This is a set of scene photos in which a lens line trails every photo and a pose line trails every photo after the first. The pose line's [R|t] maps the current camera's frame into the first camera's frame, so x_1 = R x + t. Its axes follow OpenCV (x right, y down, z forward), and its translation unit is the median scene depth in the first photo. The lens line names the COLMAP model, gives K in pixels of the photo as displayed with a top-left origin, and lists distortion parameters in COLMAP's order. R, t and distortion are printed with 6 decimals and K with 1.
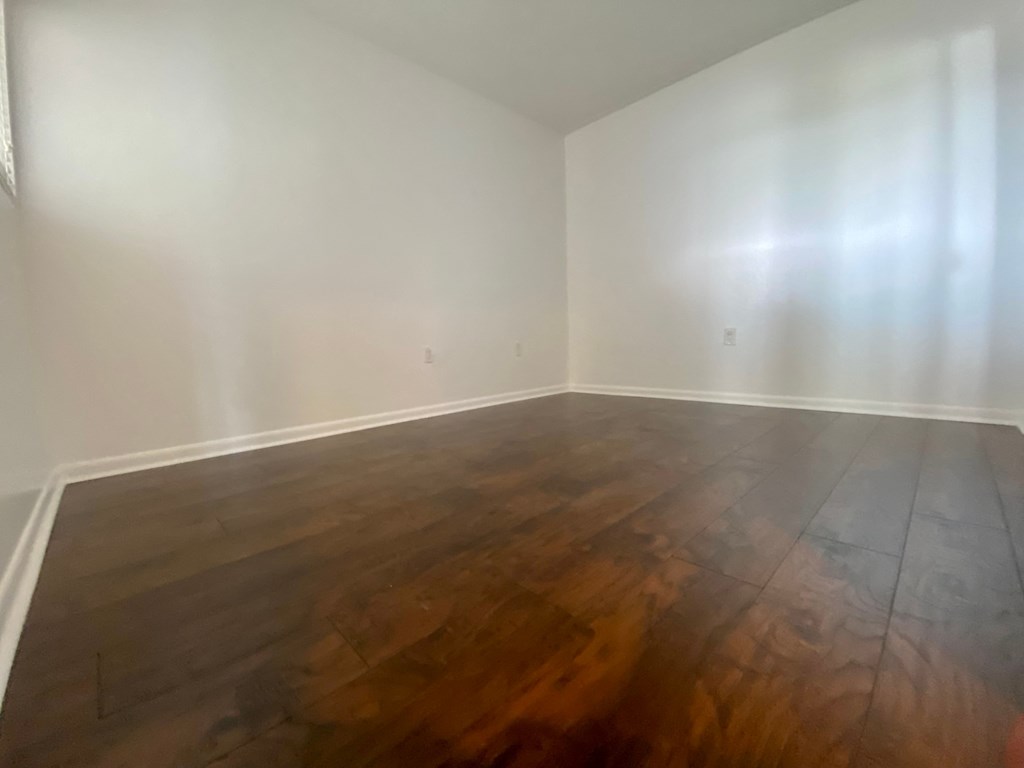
lens RADIAL K [[422.0, 0, 512.0], [0, 422.0, 384.0], [0, 0, 1]] dist [0.034412, -0.025676]
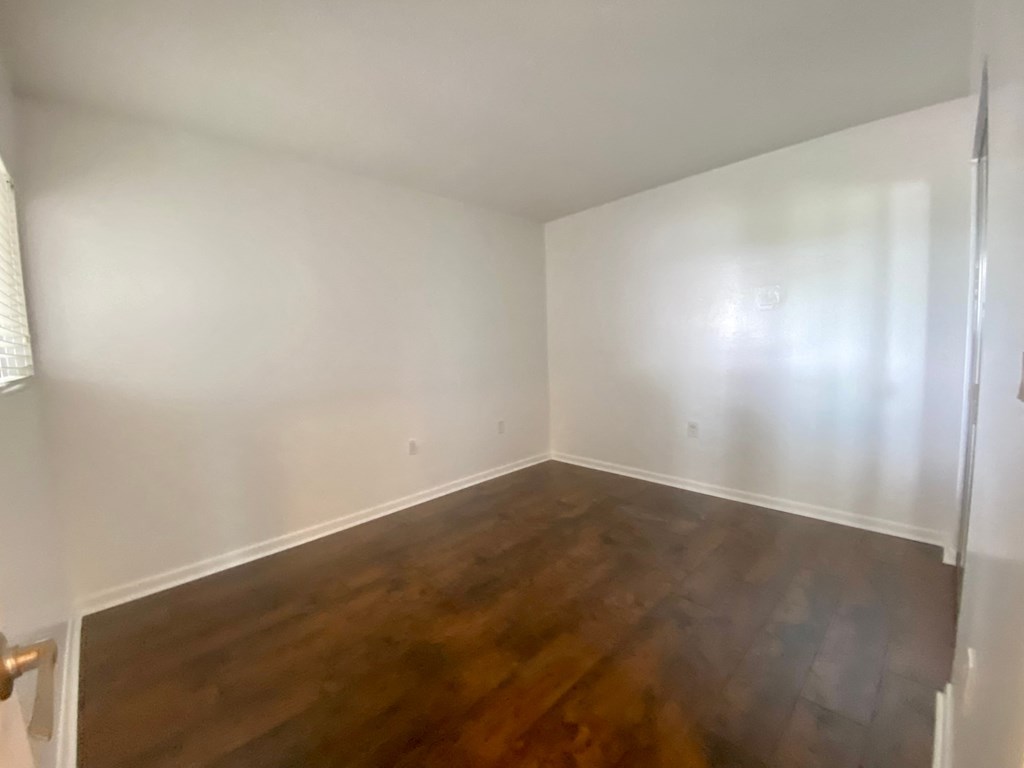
lens RADIAL K [[422.0, 0, 512.0], [0, 422.0, 384.0], [0, 0, 1]] dist [0.034412, -0.025676]
pose [[0.999997, -0.002009, -0.001103, 0.069333], [0.002002, 0.999975, -0.006786, -0.279451], [0.001117, 0.006784, 0.999976, -0.096242]]
